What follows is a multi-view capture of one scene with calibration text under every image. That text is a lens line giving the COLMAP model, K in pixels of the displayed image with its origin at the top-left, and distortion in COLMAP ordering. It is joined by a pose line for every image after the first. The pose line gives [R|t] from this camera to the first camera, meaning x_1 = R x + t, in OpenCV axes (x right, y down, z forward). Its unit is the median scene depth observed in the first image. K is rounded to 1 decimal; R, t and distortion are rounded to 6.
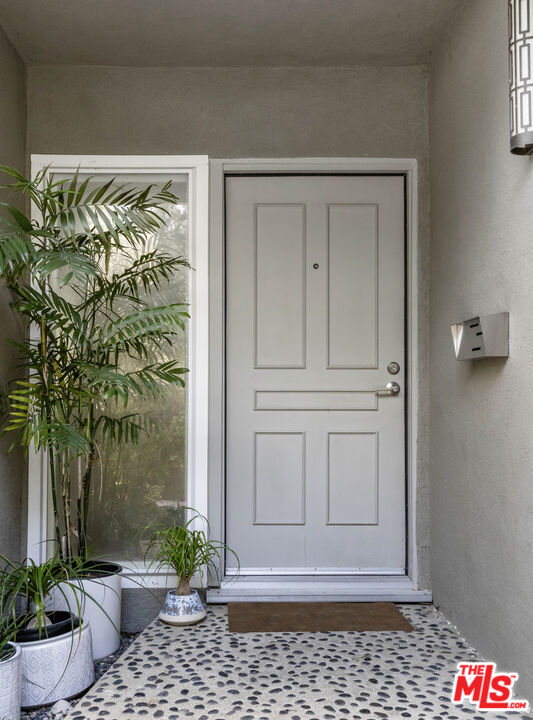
lens RADIAL K [[880.6, 0, 266.5], [0, 880.6, 360.0], [0, 0, 1]] dist [0.015720, 0.032935]
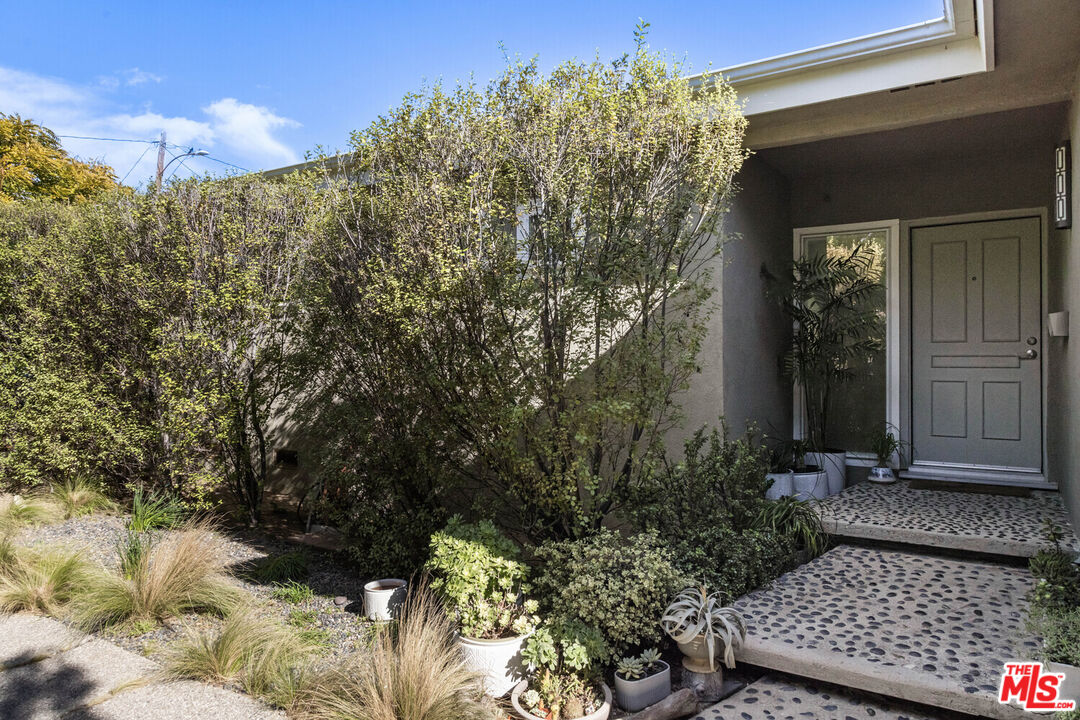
lens RADIAL K [[747.2, 0, 540.0], [0, 747.2, 360.0], [0, 0, 1]] dist [0.014238, 0.003003]
pose [[0.836741, 0.001056, -0.547597, 0.152649], [0.019942, 0.999276, 0.032399, -0.018727], [0.547235, -0.038030, 0.836114, -0.629471]]
